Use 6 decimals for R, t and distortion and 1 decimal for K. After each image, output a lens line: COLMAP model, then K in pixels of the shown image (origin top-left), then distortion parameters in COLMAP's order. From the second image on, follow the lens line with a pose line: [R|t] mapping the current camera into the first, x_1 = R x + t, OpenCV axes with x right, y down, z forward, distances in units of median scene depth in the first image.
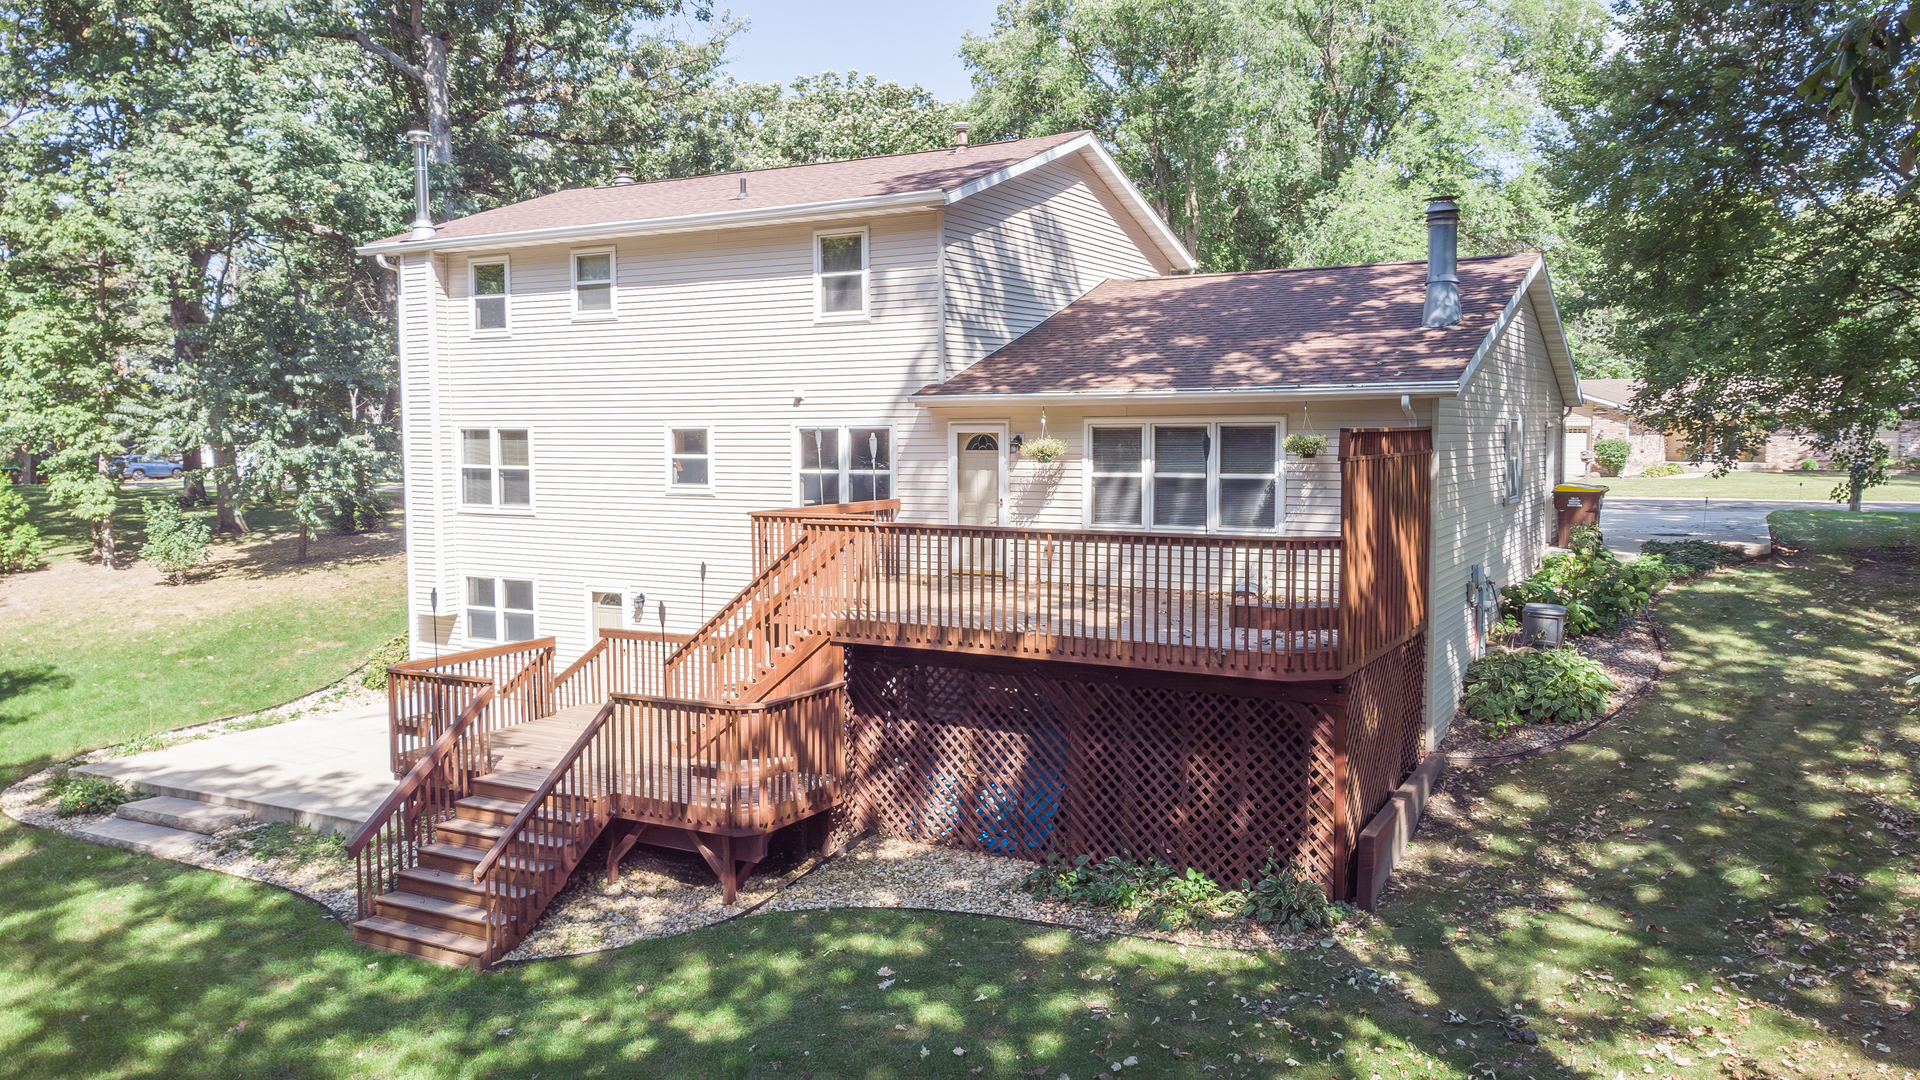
lens RADIAL K [[1432.9, 0, 962.6], [0, 1432.9, 519.7], [0, 0, 1]] dist [0.051005, -0.006003]
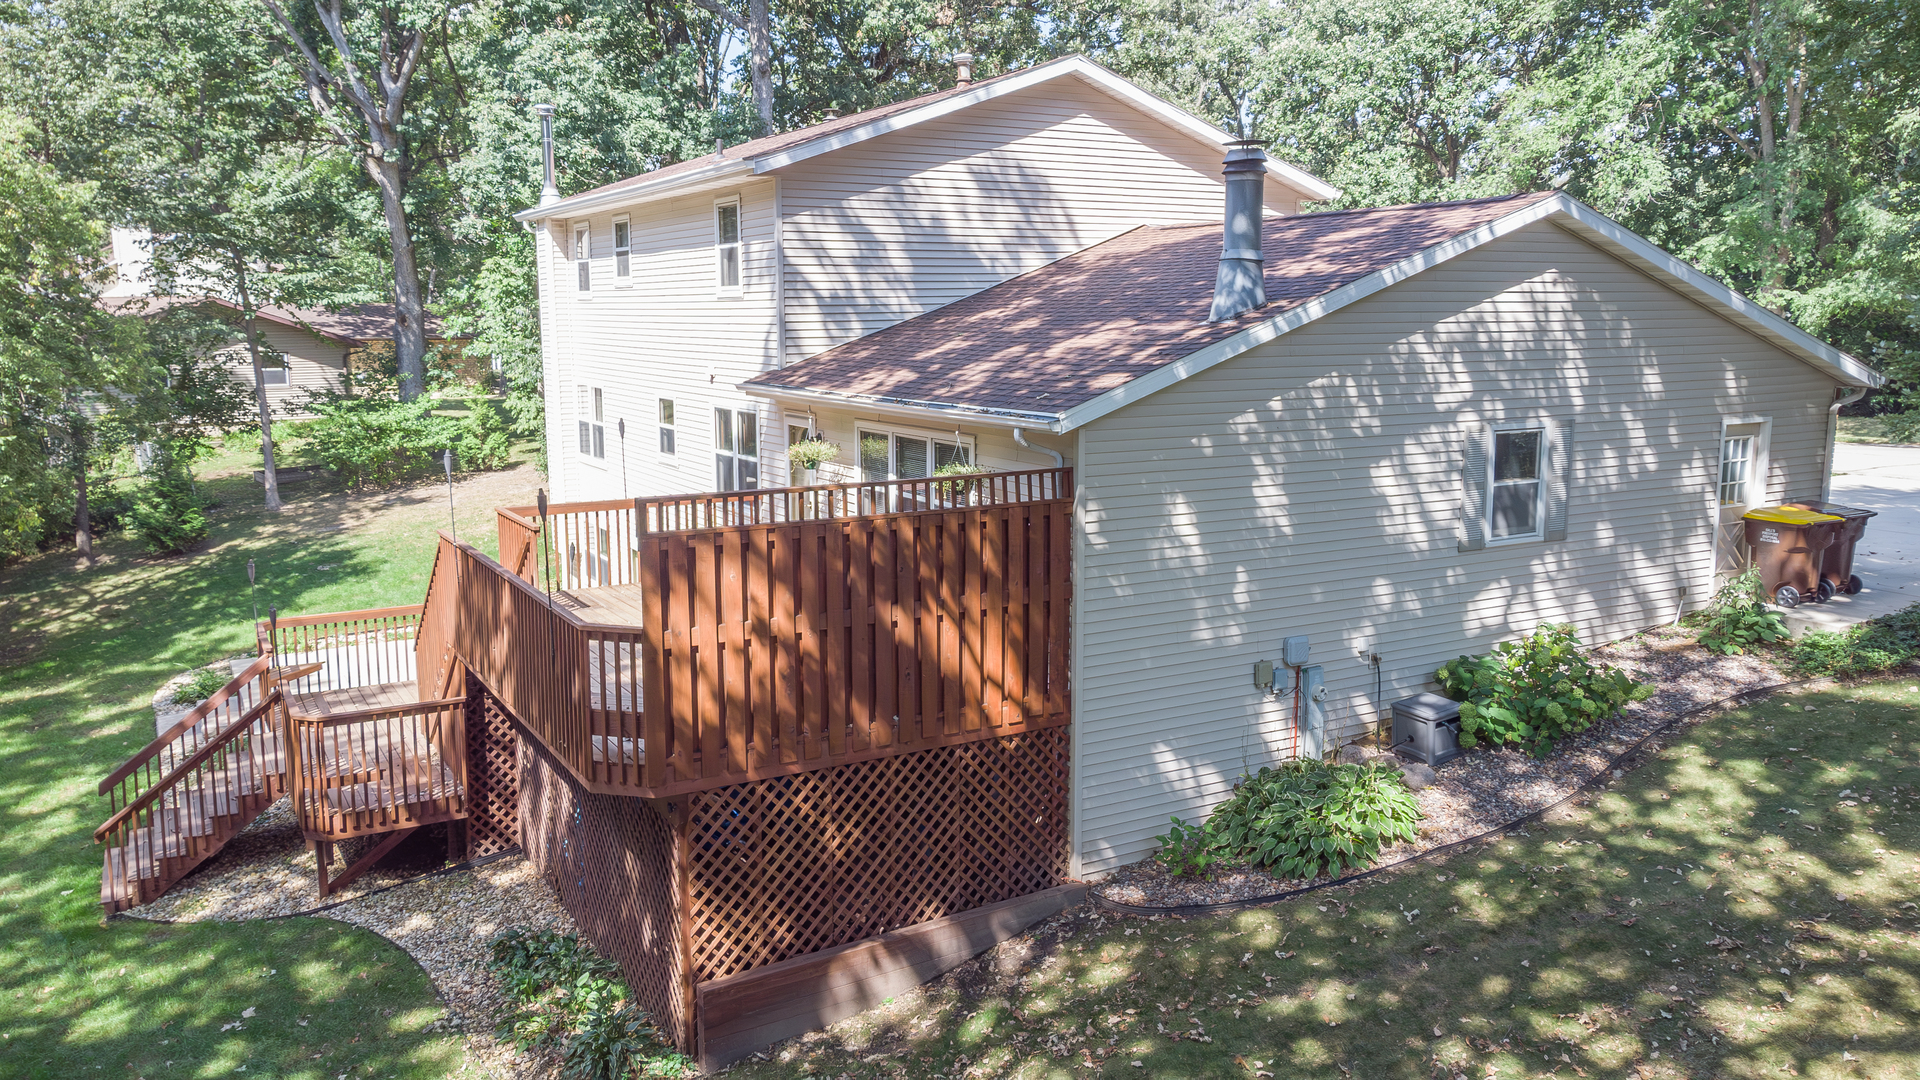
lens RADIAL K [[1433.2, 0, 957.3], [0, 1433.2, 507.0], [0, 0, 1]] dist [-0.001725, -0.002986]
pose [[0.865577, 0.073482, -0.495355, 0.520574], [-0.037767, 0.995937, 0.081745, -0.082829], [0.499349, -0.052048, 0.864836, 0.253434]]
